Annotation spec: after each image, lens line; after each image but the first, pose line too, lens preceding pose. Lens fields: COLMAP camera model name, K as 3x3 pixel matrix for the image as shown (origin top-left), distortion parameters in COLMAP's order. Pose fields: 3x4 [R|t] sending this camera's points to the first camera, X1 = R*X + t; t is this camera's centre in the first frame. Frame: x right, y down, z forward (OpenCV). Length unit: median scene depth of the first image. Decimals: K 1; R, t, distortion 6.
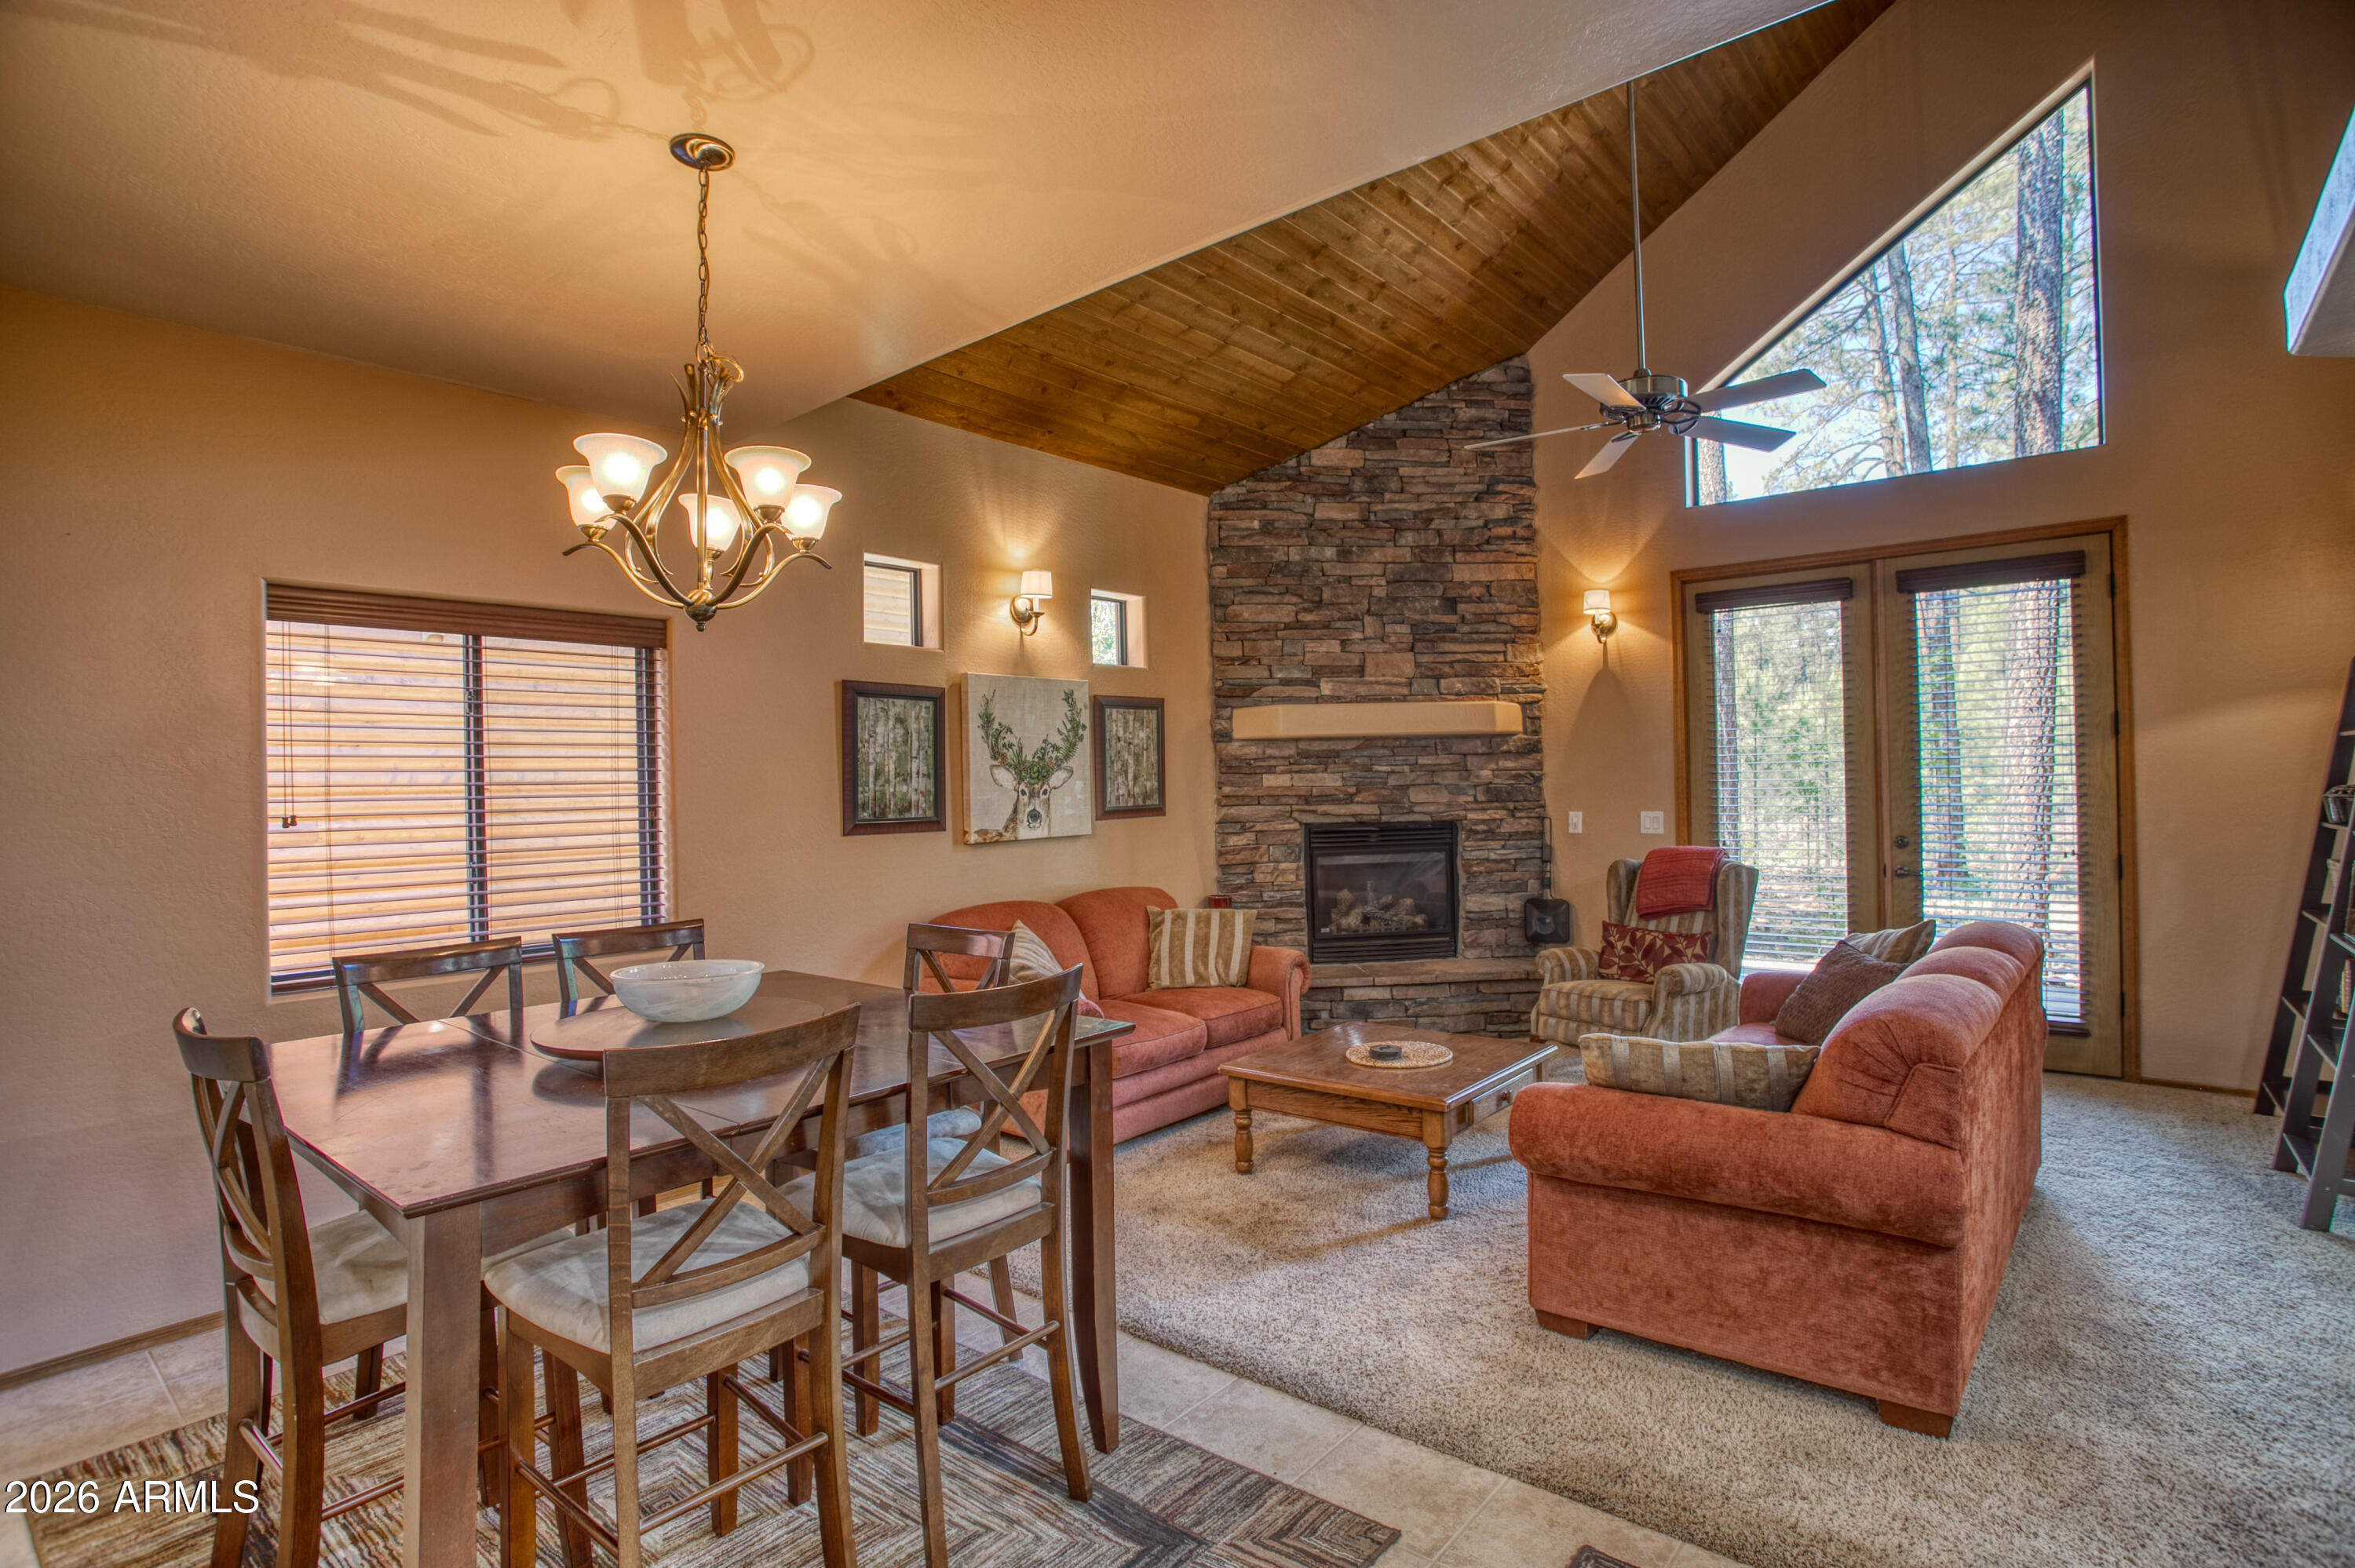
lens RADIAL K [[1156.4, 0, 1182.1], [0, 1156.4, 770.2], [0, 0, 1]] dist [-0.044678, 0.008164]
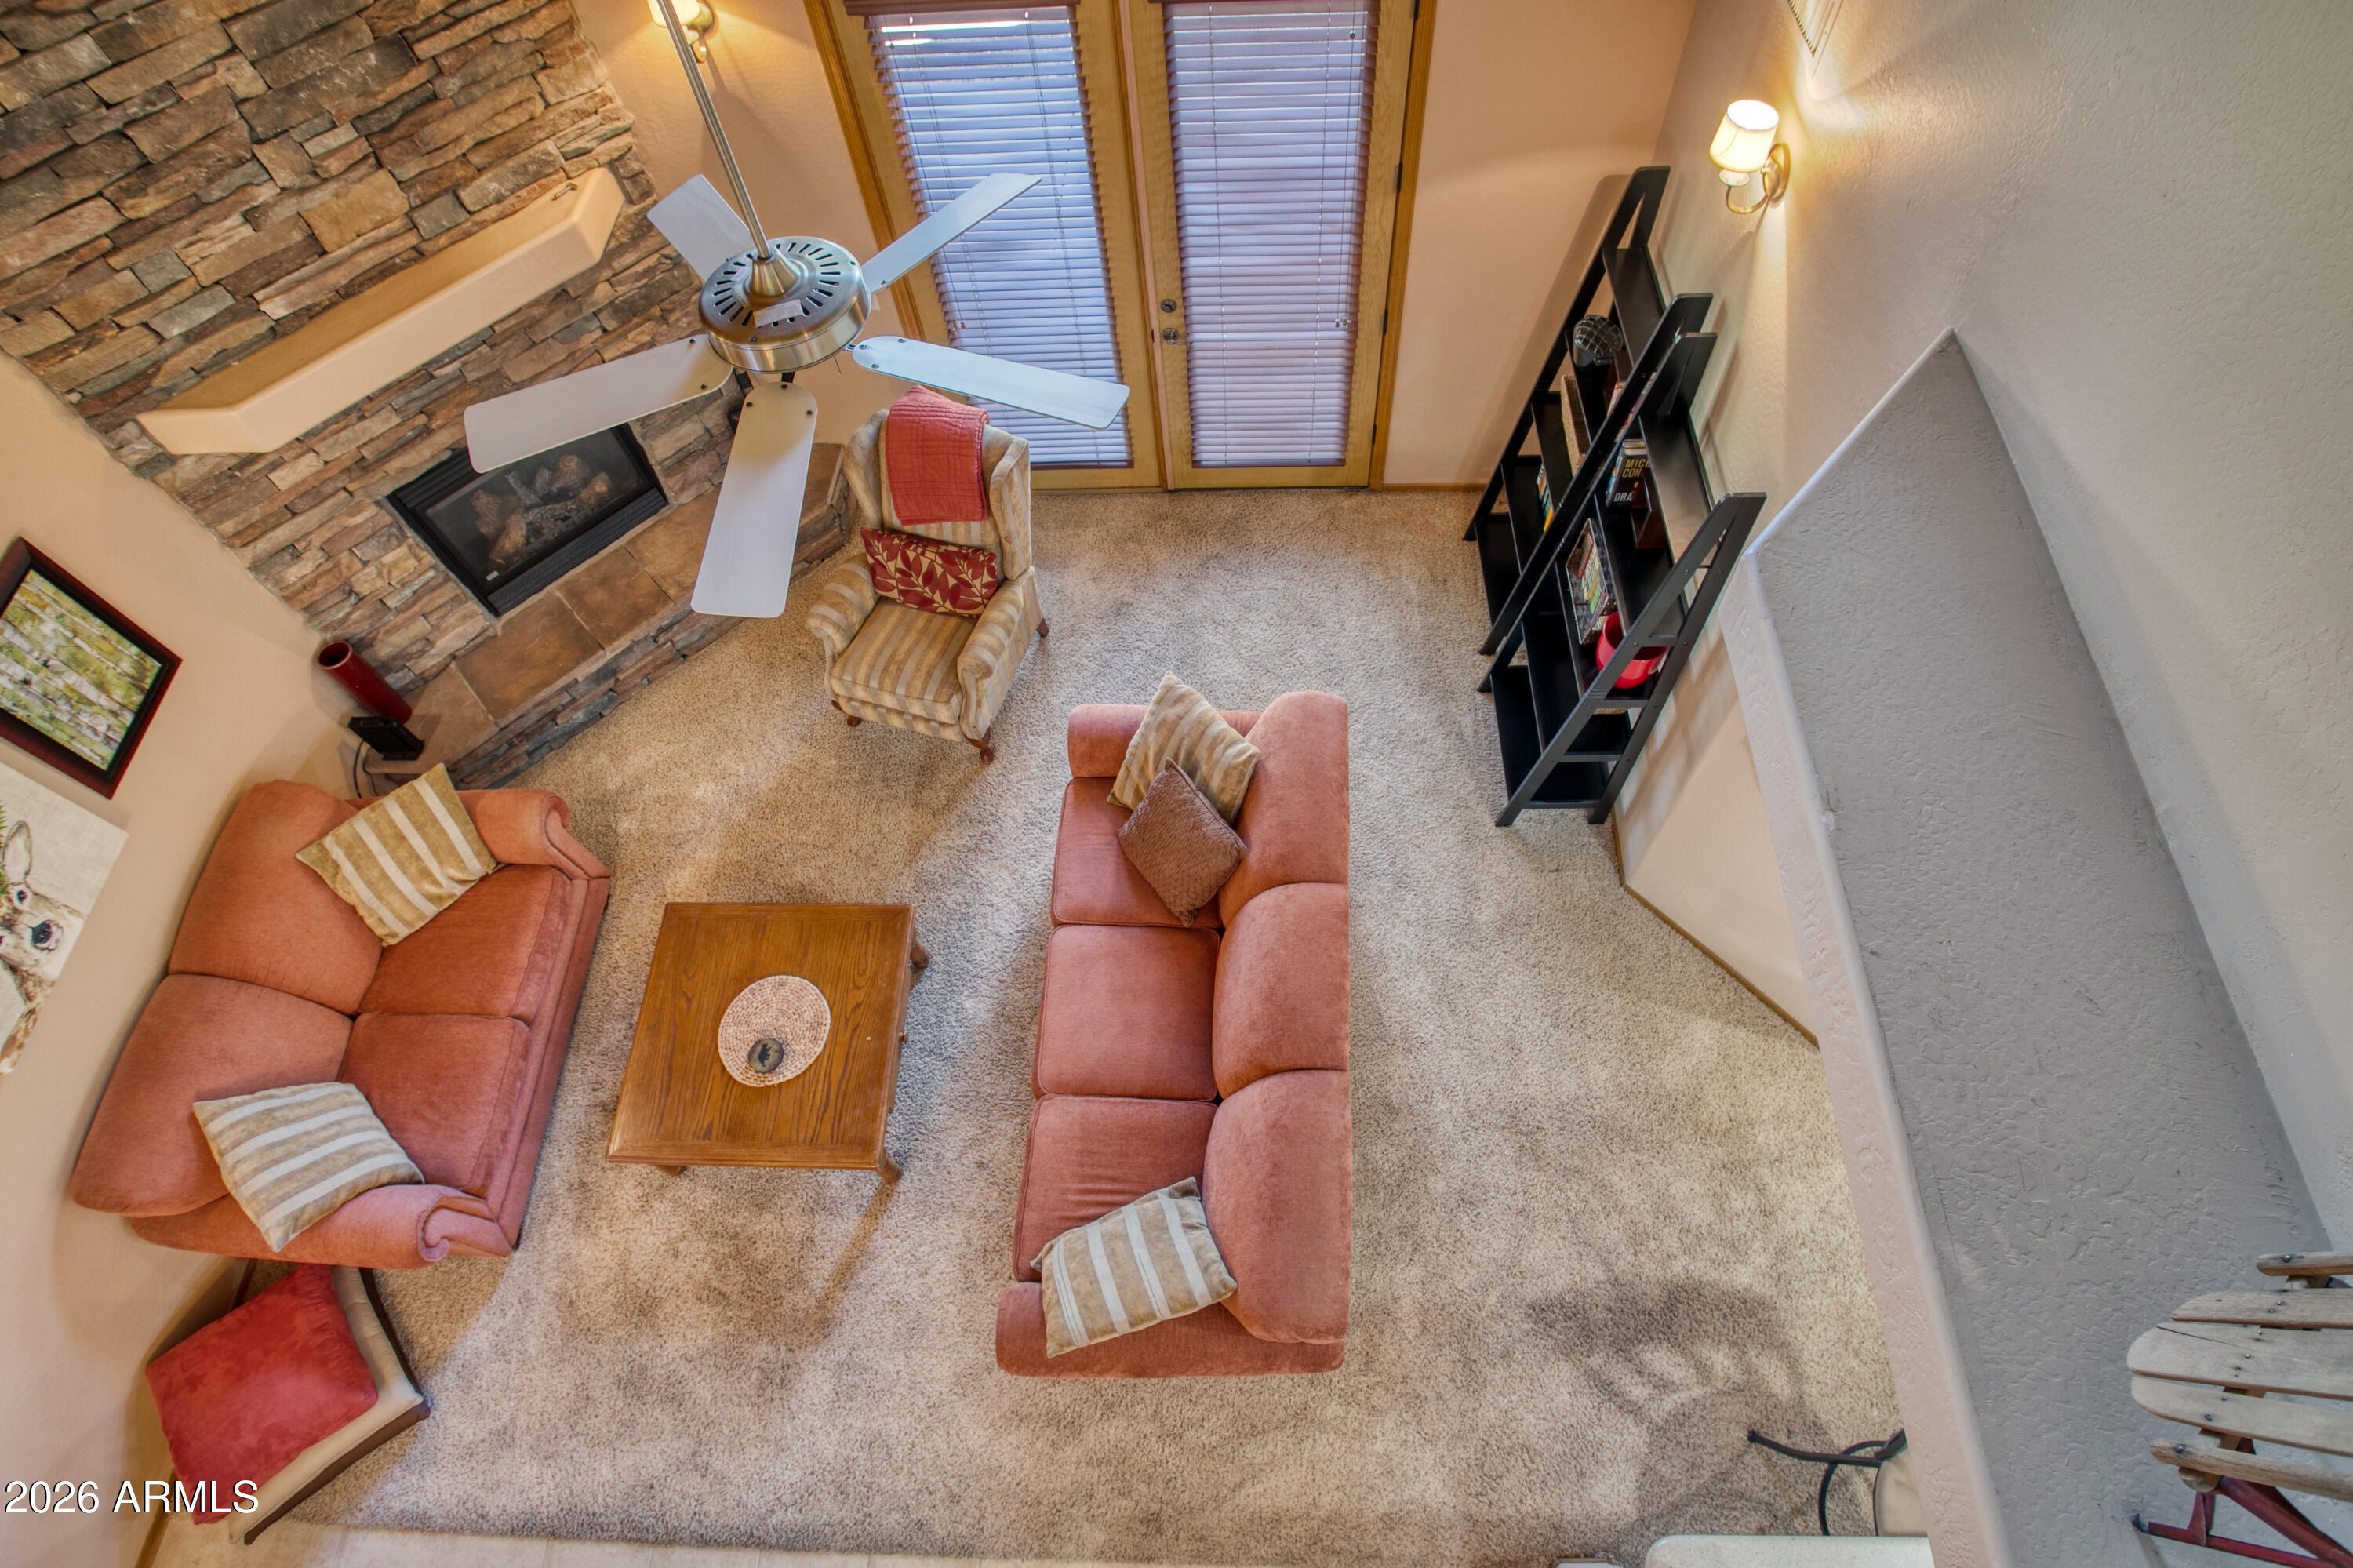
lens RADIAL K [[1264.1, 0, 1179.1], [0, 1264.1, 777.7], [0, 0, 1]] dist [-0.026364, 0.008234]
pose [[0.789230, -0.549461, 0.274242, 0.209857], [0.040881, 0.492595, 0.869298, -0.540170], [-0.612736, -0.674864, 0.411234, 0.400740]]
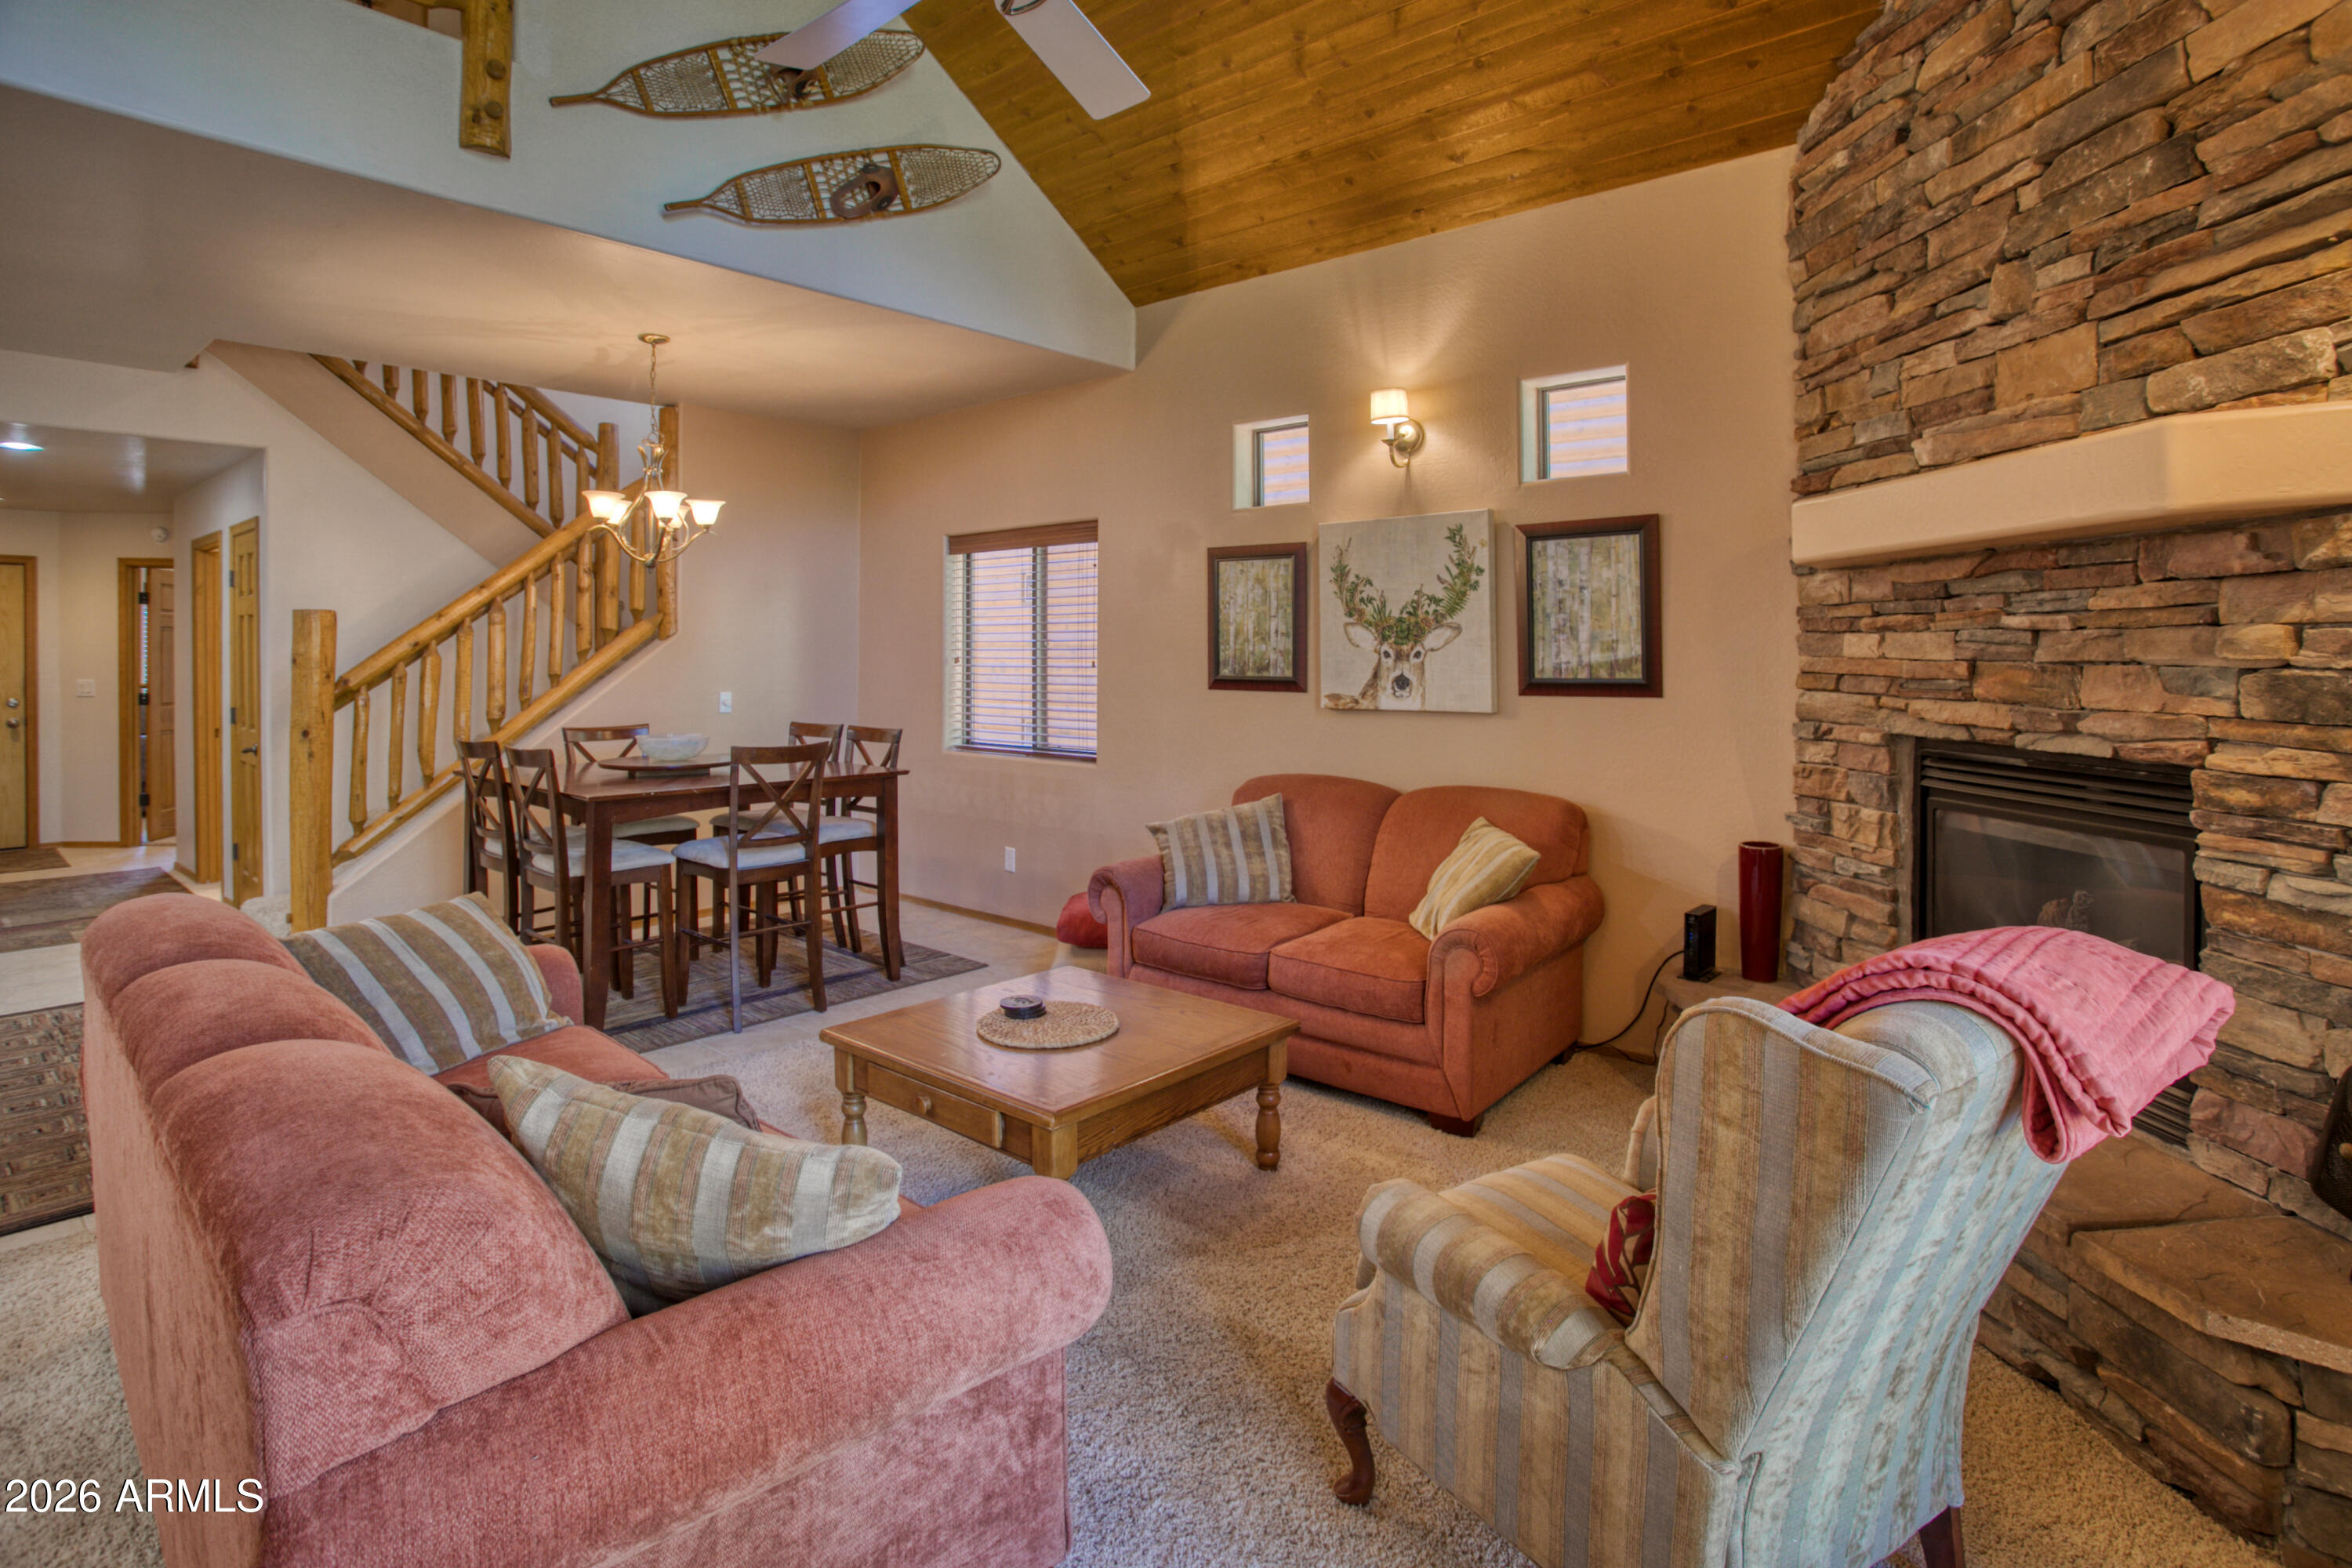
lens RADIAL K [[1155.1, 0, 1196.1], [0, 1155.1, 638.1], [0, 0, 1]] dist [-0.044678, 0.008164]
pose [[0.008350, 0.012570, -0.999886, 0.684863], [0.013063, 0.999834, 0.012679, -0.005236], [0.999880, -0.013167, 0.008185, 0.823909]]
